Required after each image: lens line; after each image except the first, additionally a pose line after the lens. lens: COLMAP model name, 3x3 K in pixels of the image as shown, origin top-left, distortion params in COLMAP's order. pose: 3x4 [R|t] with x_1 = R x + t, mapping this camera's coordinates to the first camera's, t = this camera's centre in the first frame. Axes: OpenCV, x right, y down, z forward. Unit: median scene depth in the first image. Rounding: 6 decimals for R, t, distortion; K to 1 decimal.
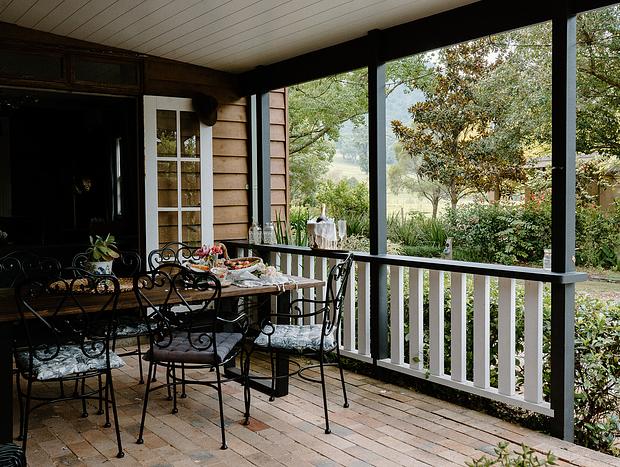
lens RADIAL K [[640.0, 0, 309.9], [0, 640.0, 229.3], [0, 0, 1]] dist [-0.020407, 0.000000]
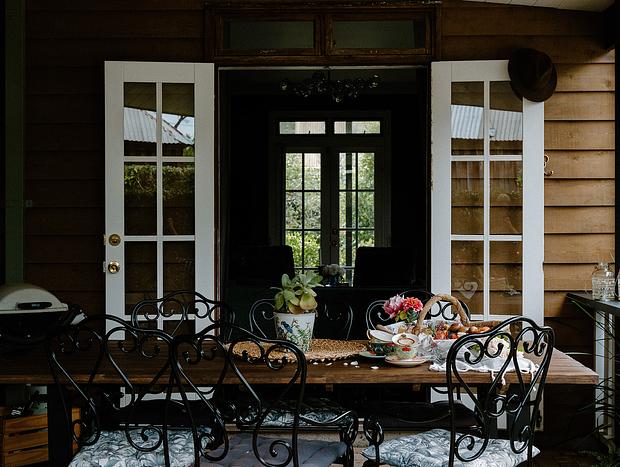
lens RADIAL K [[961.9, 0, 310.0], [0, 961.9, 235.8], [0, 0, 1]] dist [-0.032267, 0.000000]
pose [[0.794003, 0.012950, -0.607777, 0.230535], [-0.033013, 0.999216, -0.021839, -0.007460], [0.607017, 0.037405, 0.793808, 0.151379]]
